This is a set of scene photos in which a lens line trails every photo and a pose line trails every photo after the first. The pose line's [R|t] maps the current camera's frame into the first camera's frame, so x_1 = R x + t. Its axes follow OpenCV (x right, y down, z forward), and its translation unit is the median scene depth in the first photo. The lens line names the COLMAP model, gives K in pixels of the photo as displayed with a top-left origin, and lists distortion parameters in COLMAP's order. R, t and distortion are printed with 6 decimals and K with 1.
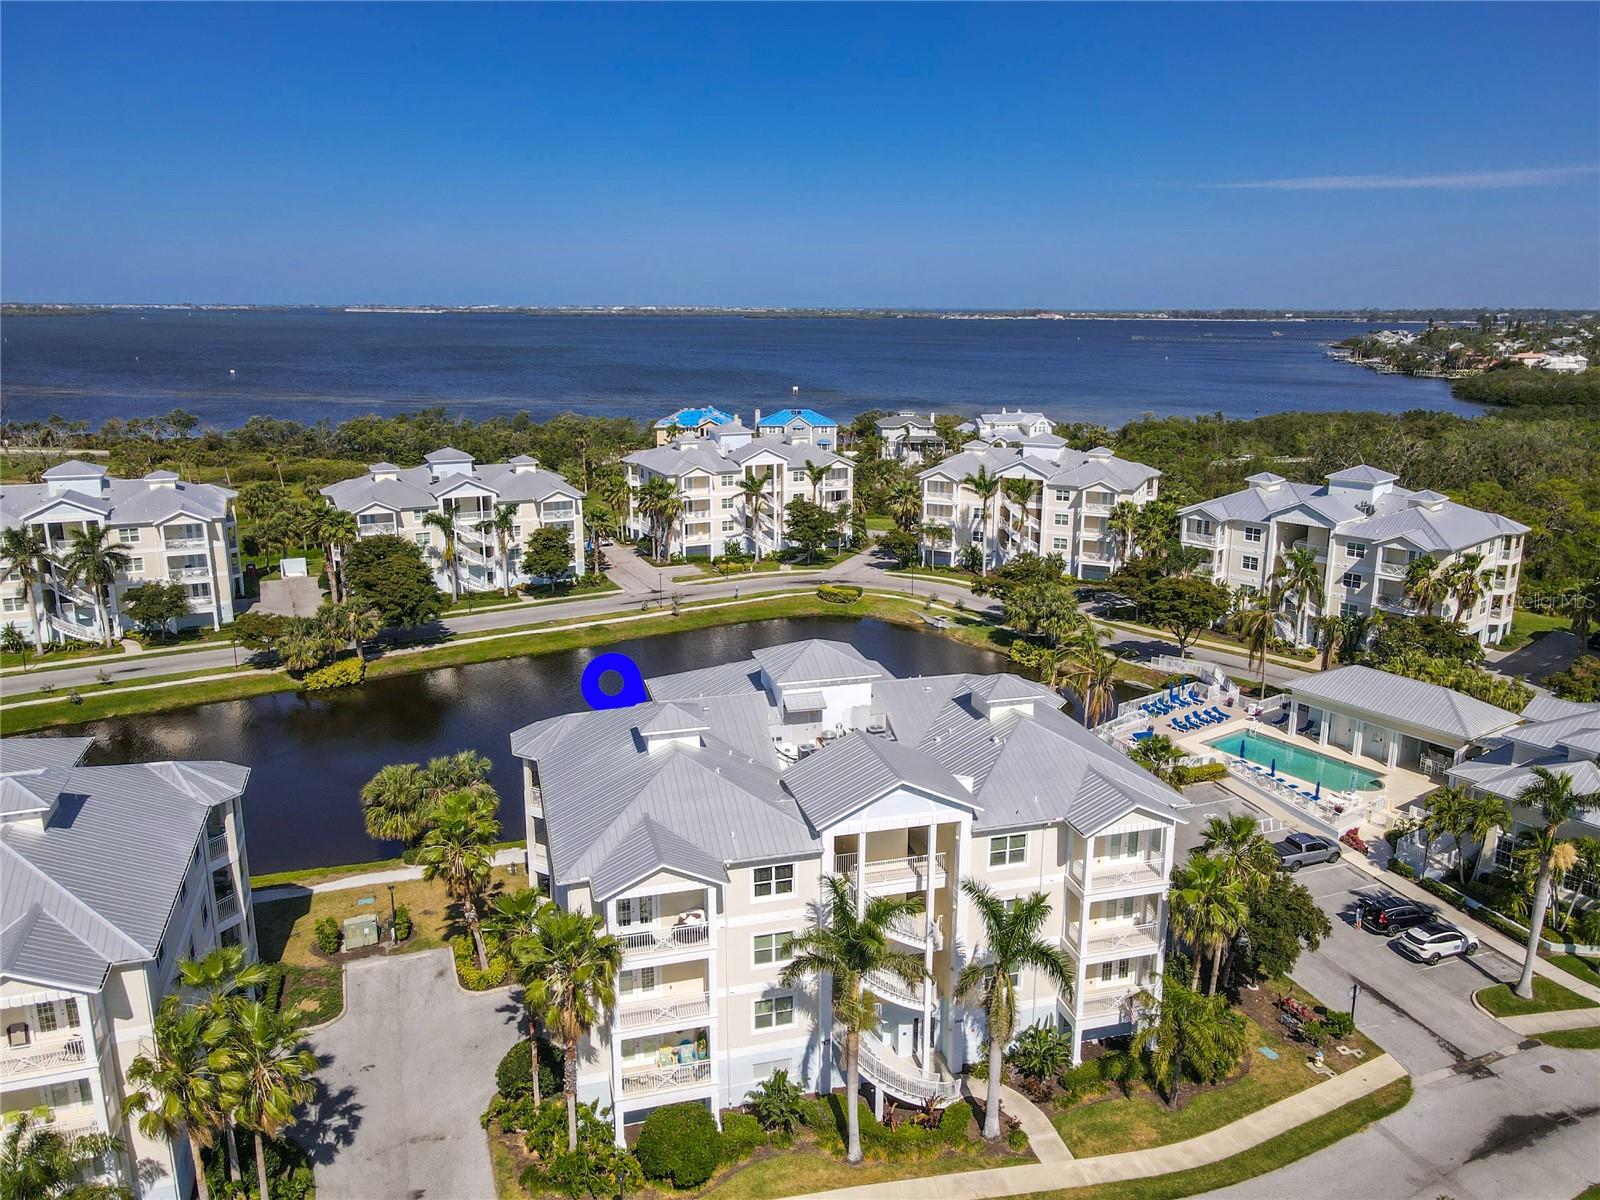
lens RADIAL K [[1139.4, 0, 821.6], [0, 1139.4, 632.8], [0, 0, 1]] dist [-0.000198, 0.042595]
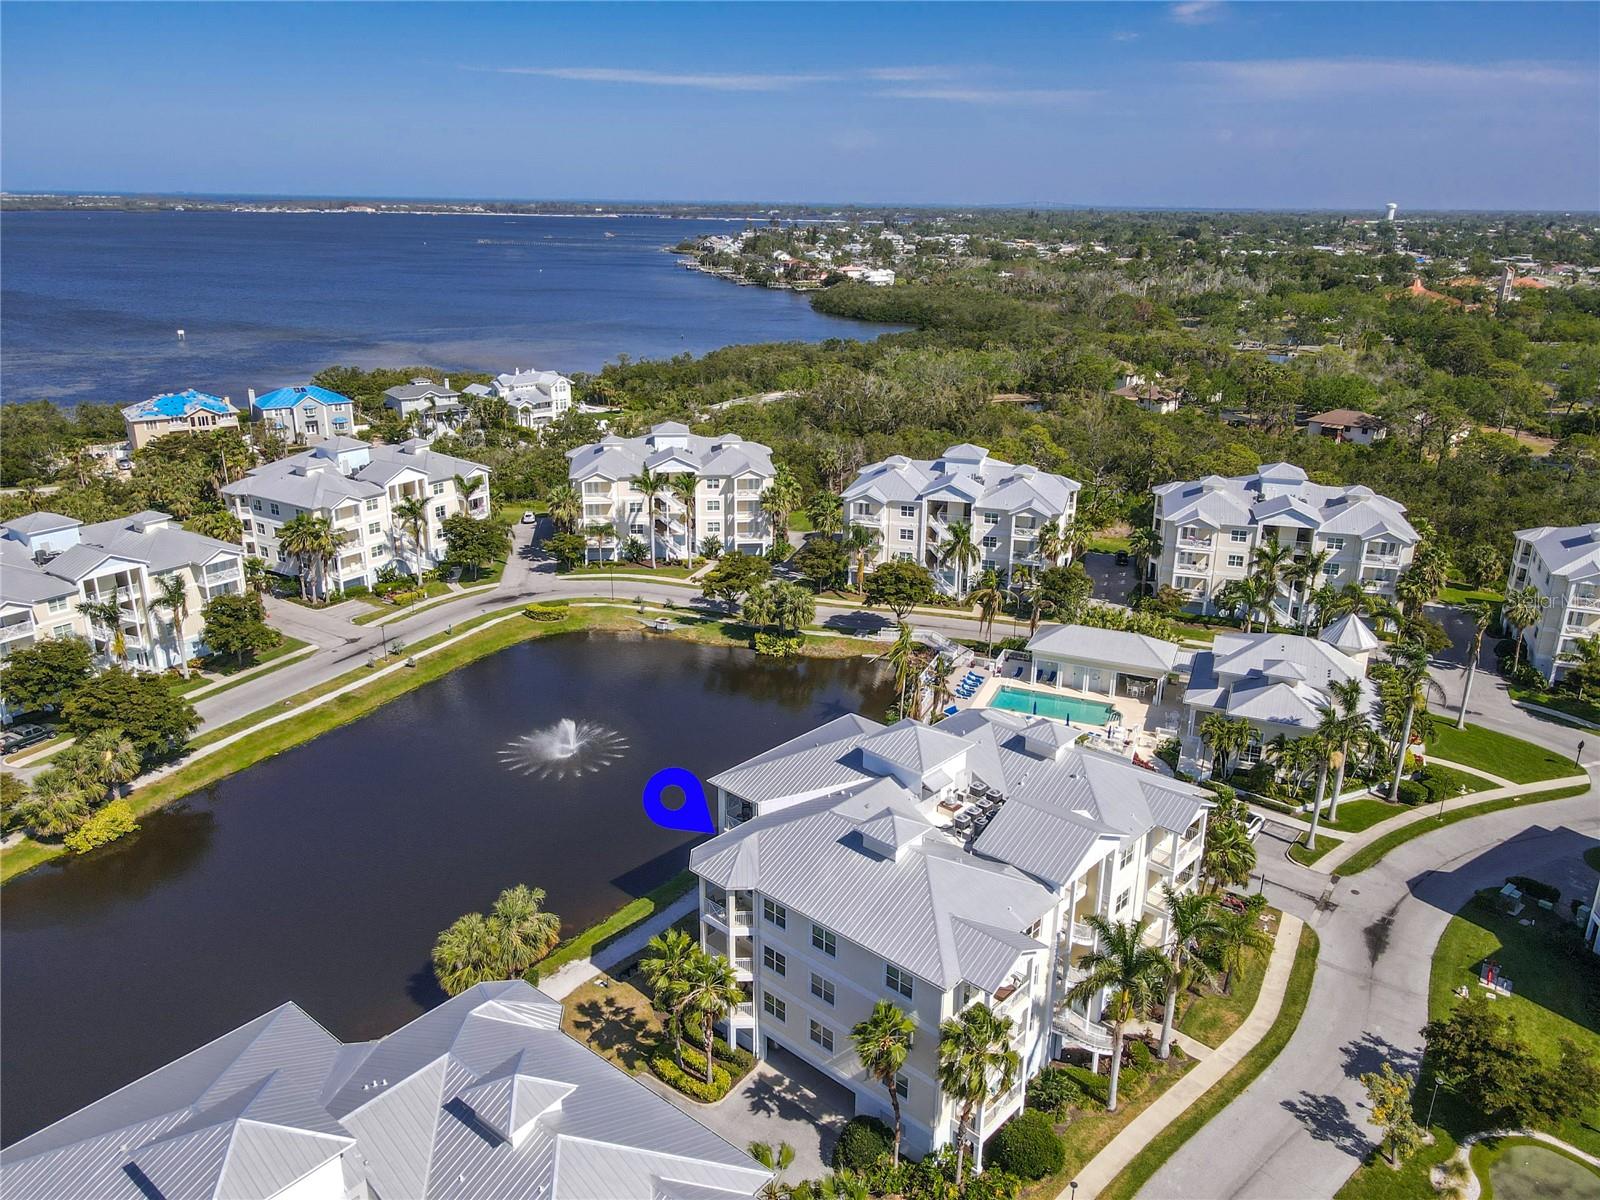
lens RADIAL K [[1156.3, 0, 800.0], [0, 1156.3, 600.0], [0, 0, 1]] dist [0.000158, 0.011105]
pose [[0.849235, -0.166495, 0.501078, -0.320659], [0.135310, 0.985918, 0.098269, -0.119387], [-0.510383, -0.015653, 0.859805, 0.003004]]
